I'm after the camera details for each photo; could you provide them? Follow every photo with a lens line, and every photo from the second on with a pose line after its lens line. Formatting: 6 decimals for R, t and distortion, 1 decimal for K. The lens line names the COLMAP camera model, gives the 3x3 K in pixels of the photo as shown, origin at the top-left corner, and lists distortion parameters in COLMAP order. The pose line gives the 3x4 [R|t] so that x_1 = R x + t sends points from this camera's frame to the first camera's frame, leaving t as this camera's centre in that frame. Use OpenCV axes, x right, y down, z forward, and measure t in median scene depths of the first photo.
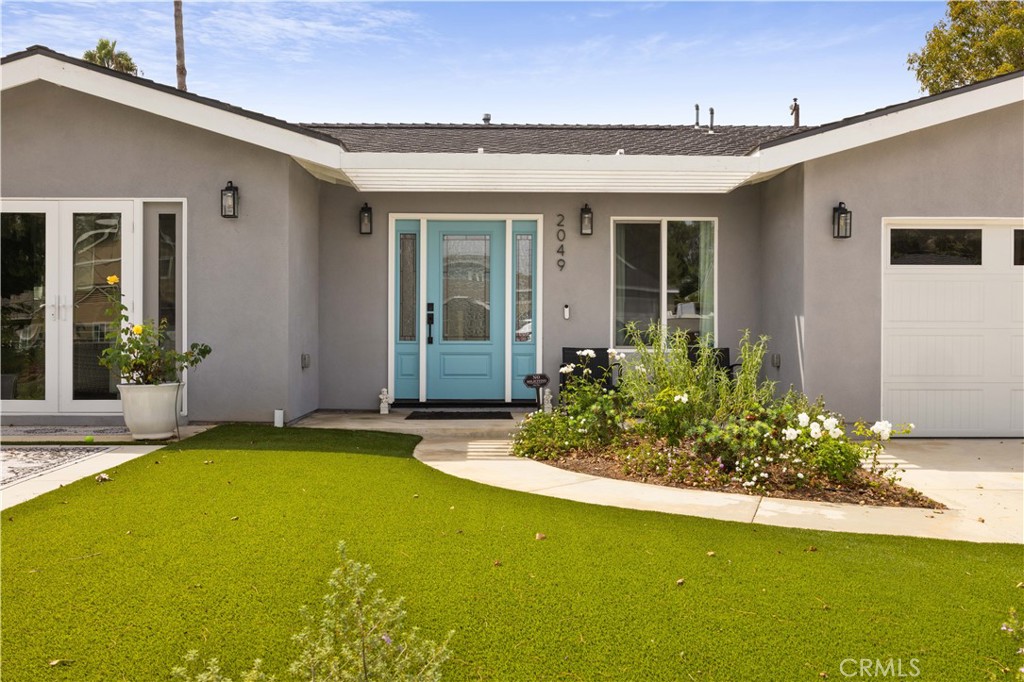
lens RADIAL K [[978.1, 0, 508.1], [0, 978.1, 330.5], [0, 0, 1]] dist [0.022332, 0.000000]
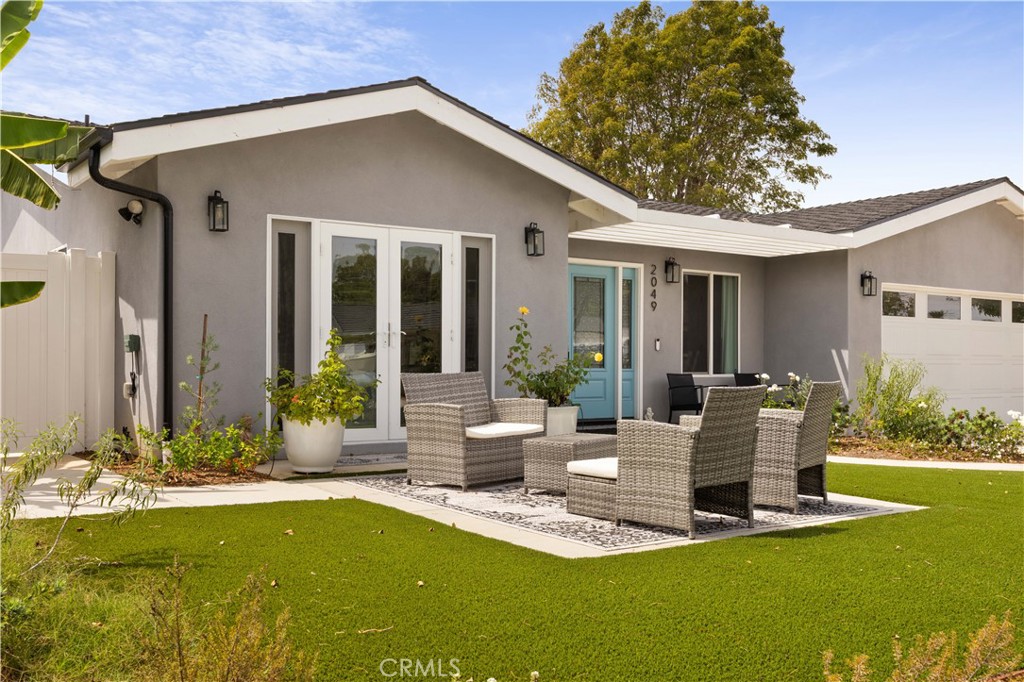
lens RADIAL K [[978.1, 0, 508.5], [0, 978.1, 348.4], [0, 0, 1]] dist [0.022332, 0.000000]
pose [[0.817621, 0.008488, 0.575695, -0.803050], [0.000100, 0.999889, -0.014885, 0.004476], [-0.575758, 0.012228, 0.817529, 0.101898]]
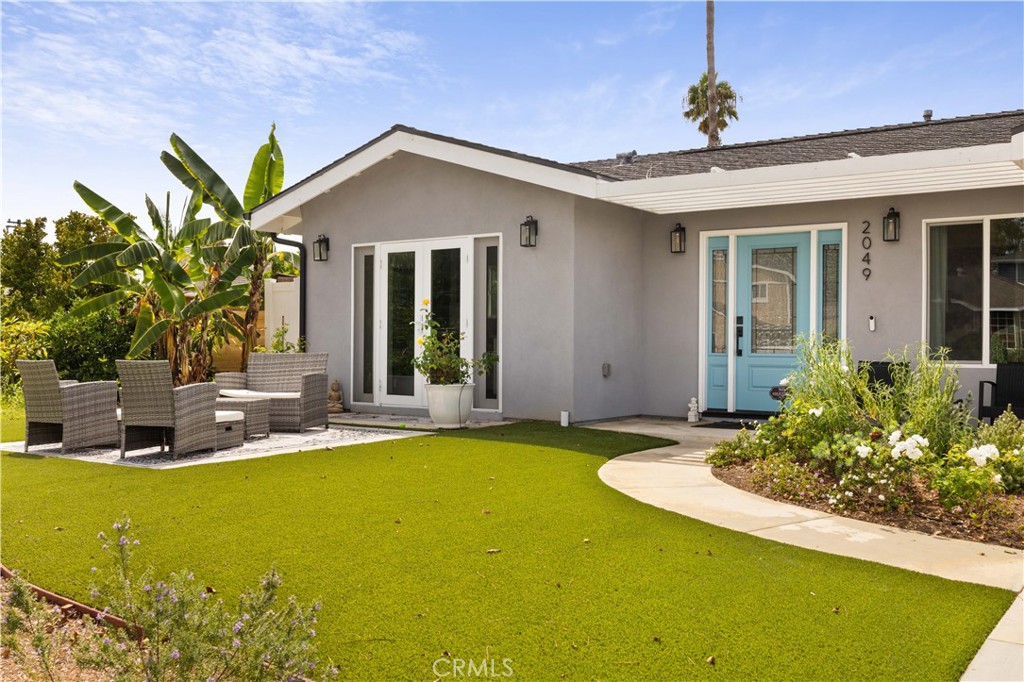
lens RADIAL K [[978.1, 0, 502.3], [0, 978.1, 342.6], [0, 0, 1]] dist [0.022332, 0.000000]
pose [[0.814668, 0.001404, -0.579926, 0.319858], [-0.002546, 0.999996, -0.001157, 0.001468], [0.579922, 0.002419, 0.814668, 0.017181]]
